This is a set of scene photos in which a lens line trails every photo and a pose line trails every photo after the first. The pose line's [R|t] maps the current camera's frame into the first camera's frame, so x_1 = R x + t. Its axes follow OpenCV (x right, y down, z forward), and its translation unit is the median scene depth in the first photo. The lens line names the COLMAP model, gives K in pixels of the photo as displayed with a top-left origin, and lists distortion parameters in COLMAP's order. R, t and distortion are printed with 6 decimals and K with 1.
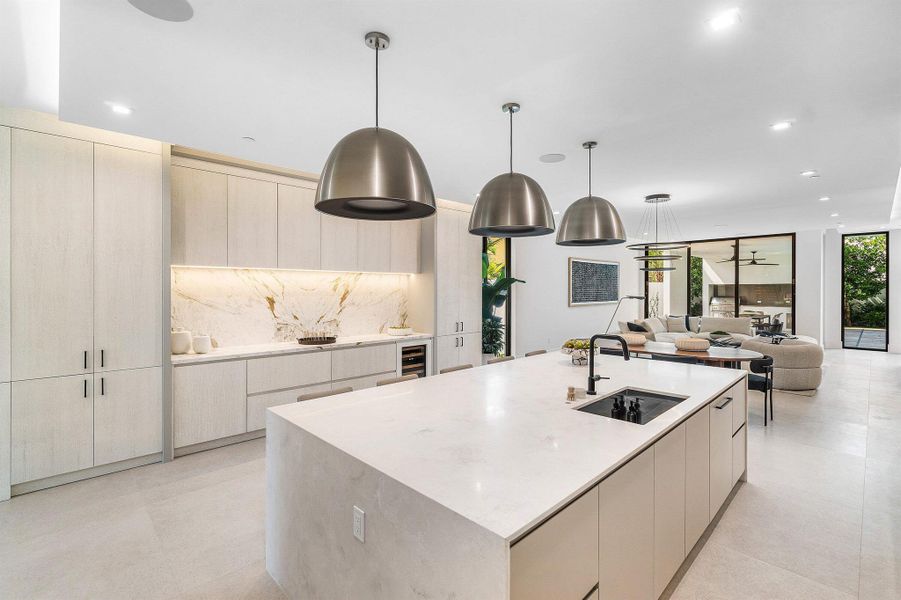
lens RADIAL K [[395.6, 0, 455.5], [0, 395.6, 293.2], [0, 0, 1]] dist [-0.001639, 0.001012]
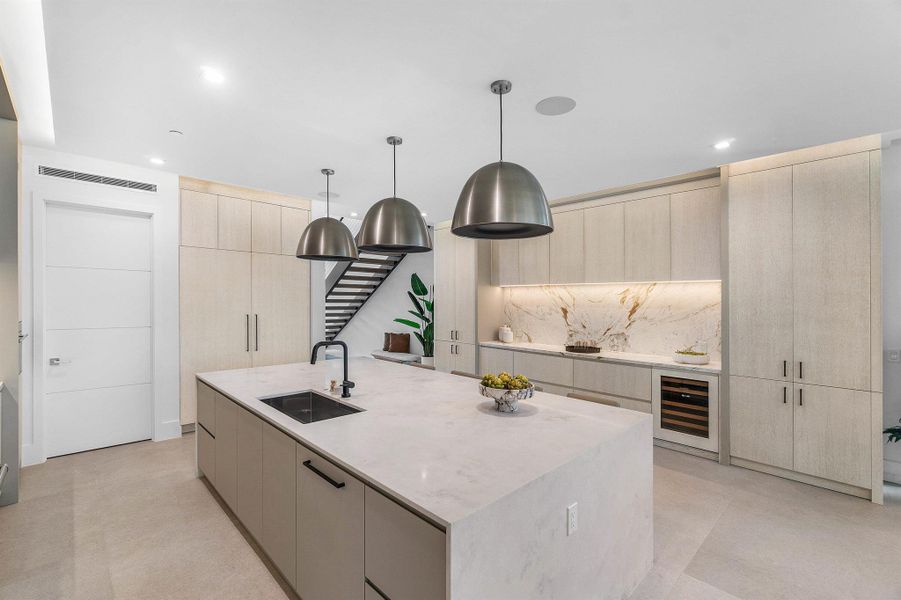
lens RADIAL K [[395.6, 0, 464.3], [0, 395.6, 310.0], [0, 0, 1]] dist [-0.001639, 0.001012]
pose [[0.007054, 0.024042, -0.999686, 0.659479], [-0.015969, 0.999586, 0.023927, -0.006489], [0.999848, 0.015795, 0.007435, 0.611867]]
